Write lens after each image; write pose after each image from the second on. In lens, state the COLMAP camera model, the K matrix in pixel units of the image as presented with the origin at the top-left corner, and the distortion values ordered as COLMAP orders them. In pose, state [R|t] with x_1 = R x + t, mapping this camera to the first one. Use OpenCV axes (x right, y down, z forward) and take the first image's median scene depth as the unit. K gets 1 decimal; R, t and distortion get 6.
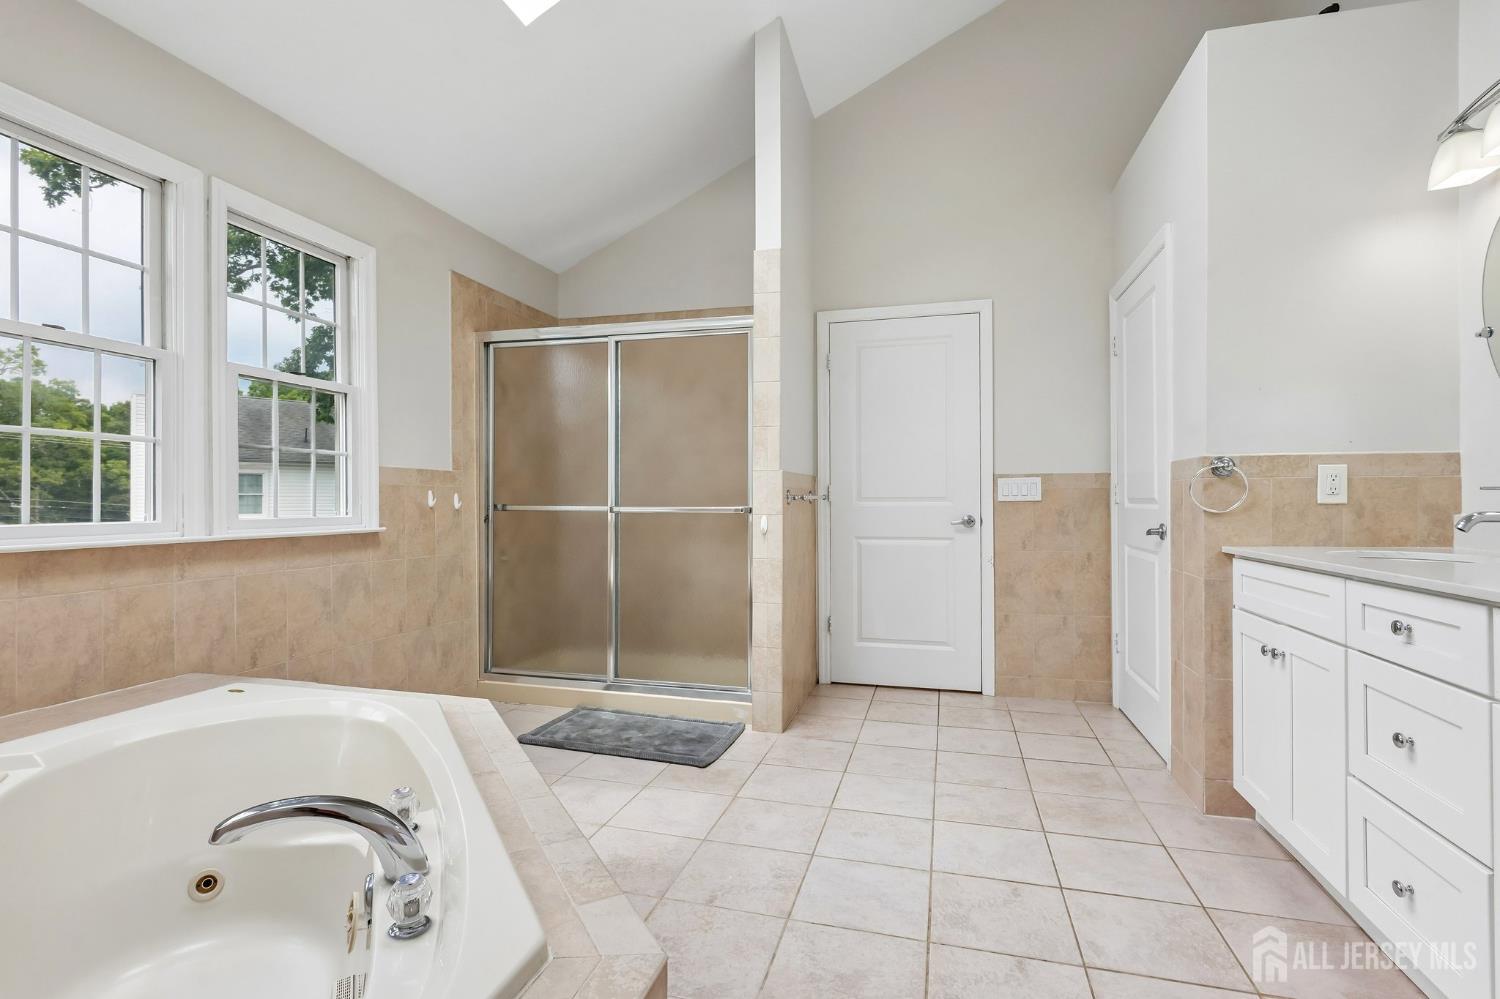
lens RADIAL K [[711.5, 0, 752.1], [0, 711.5, 499.7], [0, 0, 1]] dist [0.001811, 0.000123]
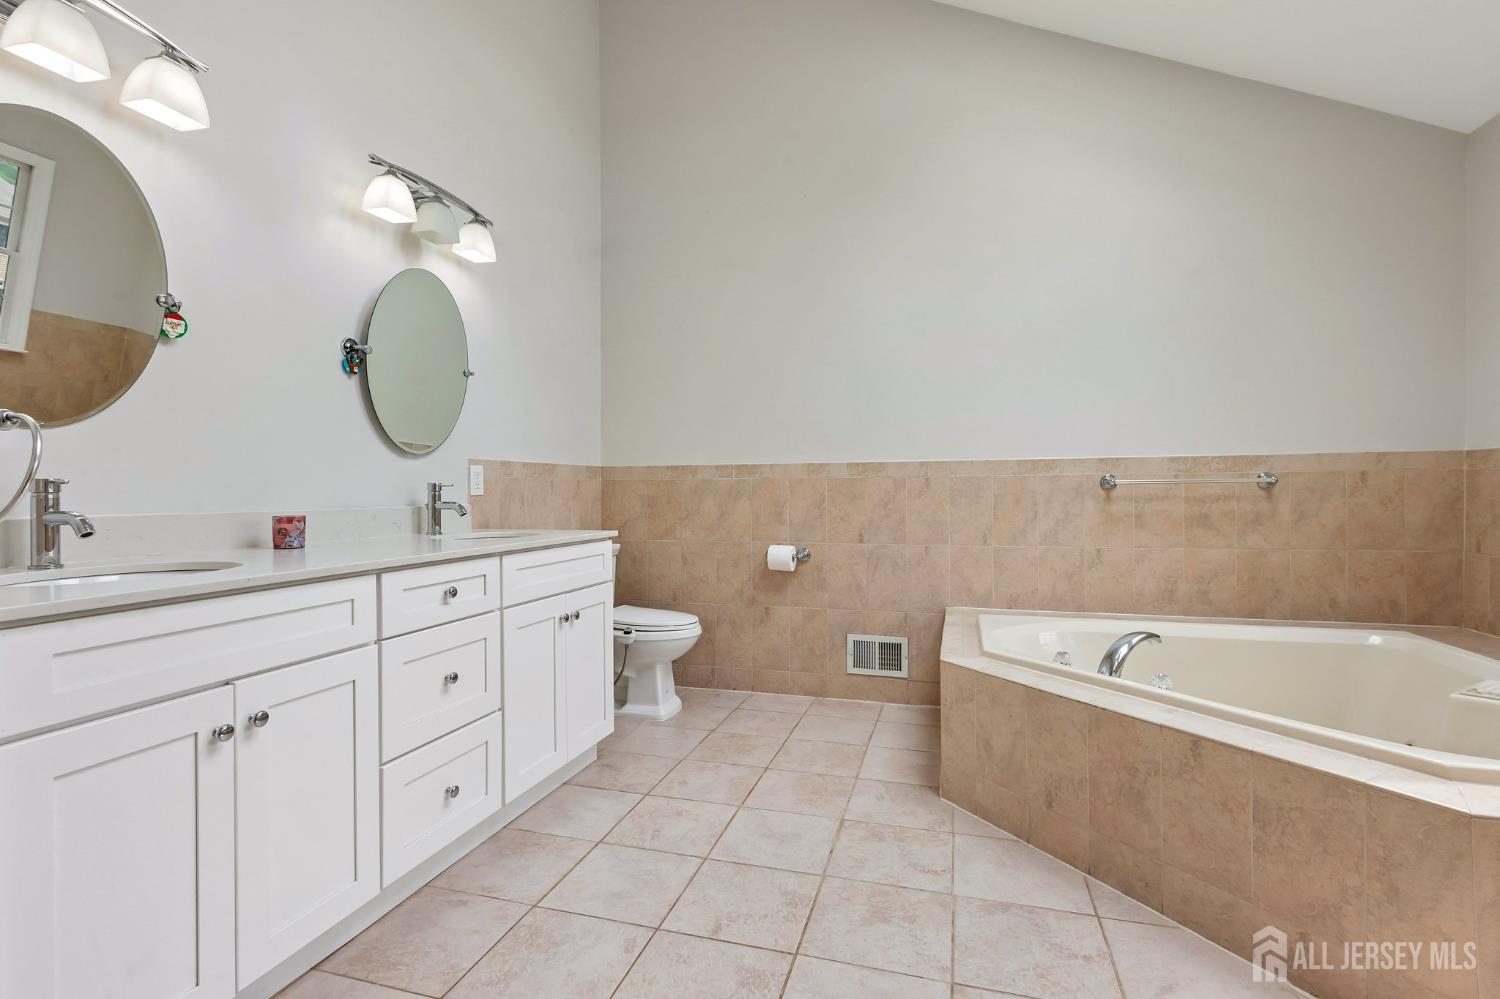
lens RADIAL K [[711.5, 0, 747.4], [0, 711.5, 491.8], [0, 0, 1]] dist [0.001811, 0.000123]
pose [[-0.999699, 0.005390, 0.023916, 0.304052], [0.005423, 0.999984, 0.001335, -0.001426], [-0.023909, 0.001464, -0.999713, 2.074314]]
